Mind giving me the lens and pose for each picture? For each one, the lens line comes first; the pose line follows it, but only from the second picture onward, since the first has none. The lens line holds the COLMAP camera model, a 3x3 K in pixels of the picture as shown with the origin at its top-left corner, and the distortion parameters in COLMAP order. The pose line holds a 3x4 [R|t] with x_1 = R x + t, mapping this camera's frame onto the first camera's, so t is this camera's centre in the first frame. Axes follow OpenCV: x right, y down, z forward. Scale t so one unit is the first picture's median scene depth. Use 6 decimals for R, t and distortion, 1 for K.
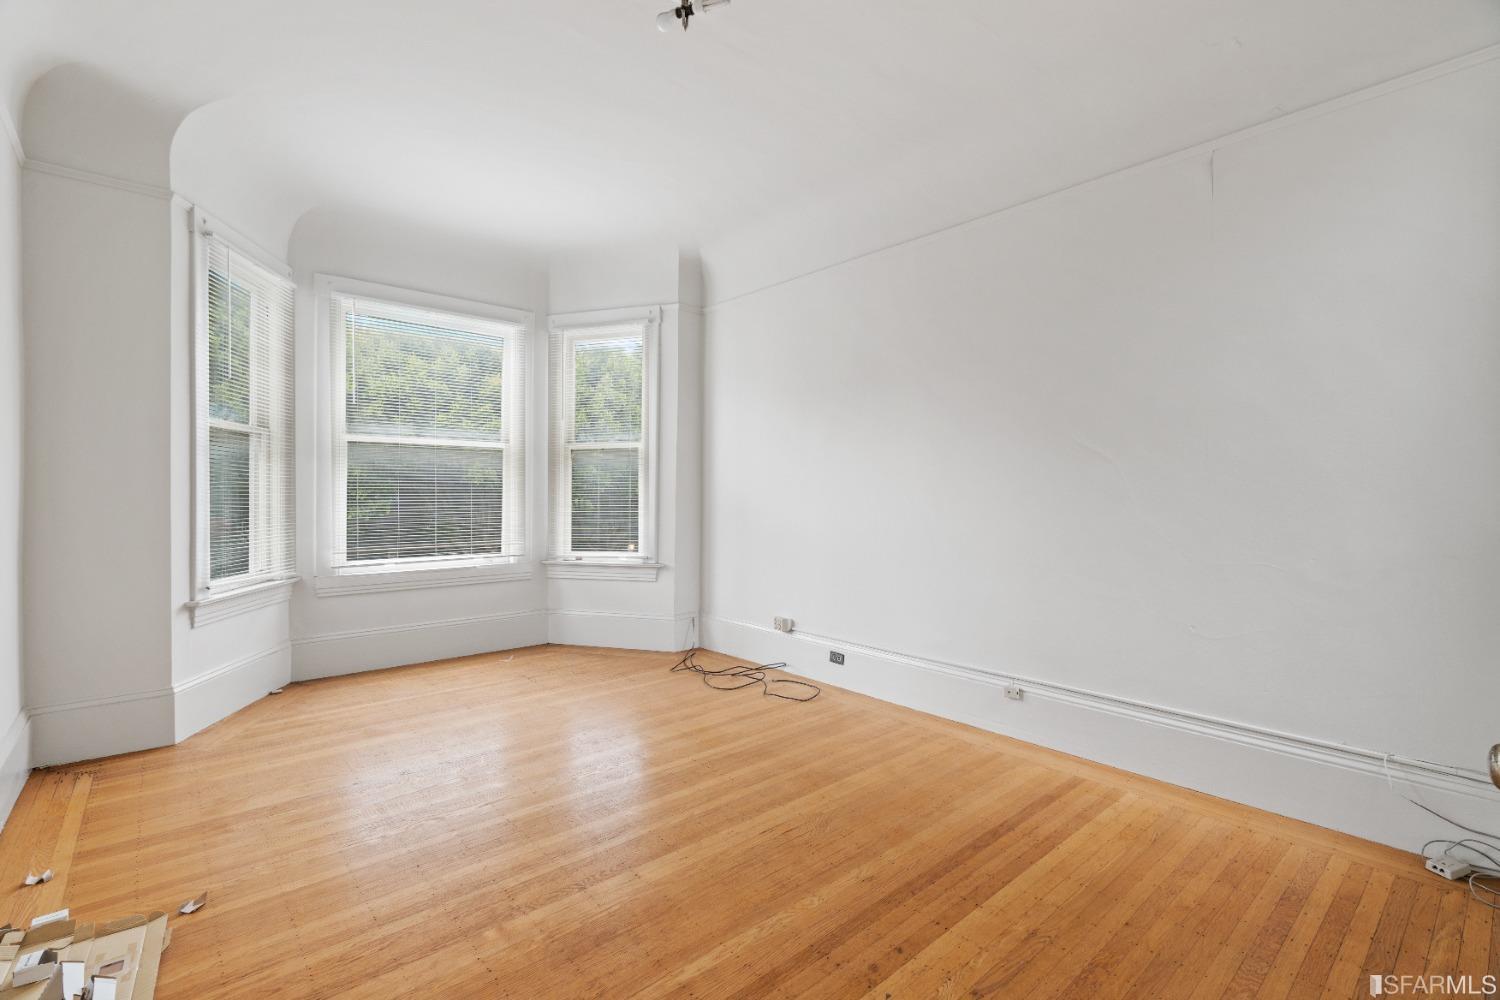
lens RADIAL K [[707.1, 0, 750.0], [0, 707.1, 500.0], [0, 0, 1]] dist [0.000088, 0.000939]
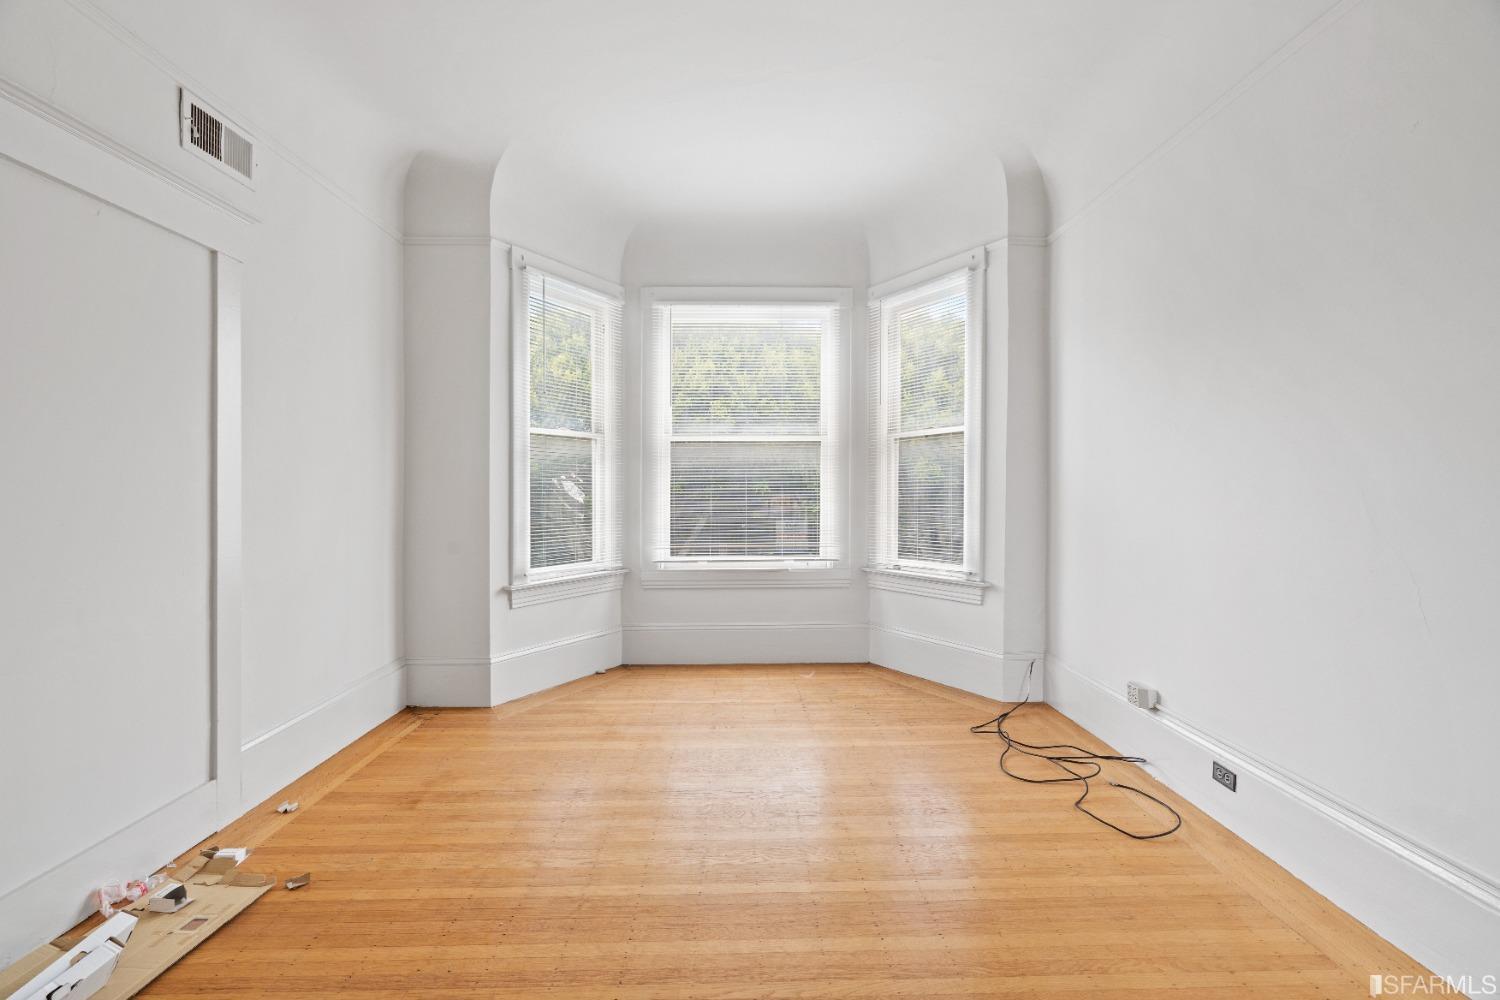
lens RADIAL K [[687.4, 0, 746.6], [0, 687.4, 486.4], [0, 0, 1]] dist [-0.002201, 0.000878]
pose [[0.755160, -0.007810, -0.655494, 0.191197], [-0.001049, 0.999913, -0.013122, -0.004082], [0.655540, 0.010597, 0.755086, 0.312198]]
